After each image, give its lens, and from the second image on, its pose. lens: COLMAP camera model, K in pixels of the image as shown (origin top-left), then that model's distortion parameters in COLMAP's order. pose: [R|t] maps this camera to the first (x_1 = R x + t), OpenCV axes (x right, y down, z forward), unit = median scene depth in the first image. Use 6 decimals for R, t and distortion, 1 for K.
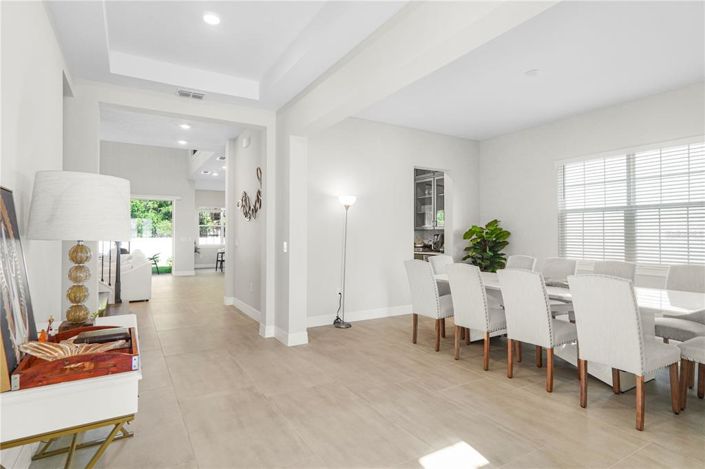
lens RADIAL K [[381.0, 0, 354.2], [0, 381.0, 238.7], [0, 0, 1]] dist [0.002421, 0.000153]
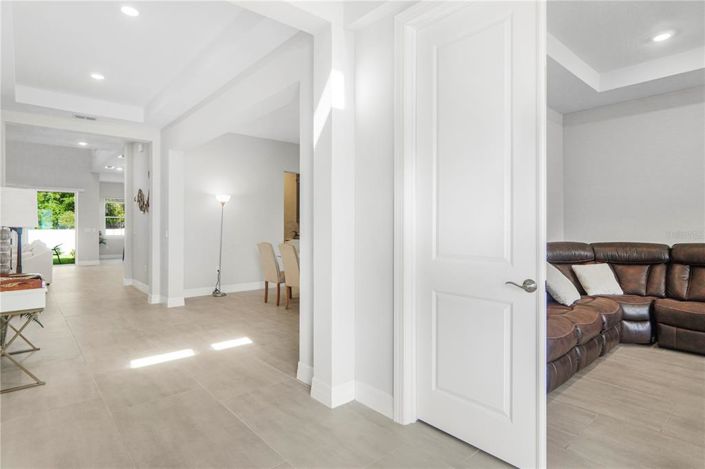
lens RADIAL K [[377.9, 0, 350.7], [0, 377.9, 233.1], [0, 0, 1]] dist [0.001862, 0.002971]
pose [[0.984120, -0.003998, 0.177457, 0.153909], [0.002821, 0.999972, 0.006881, 0.007940], [-0.177480, -0.006271, 0.984105, -0.289115]]
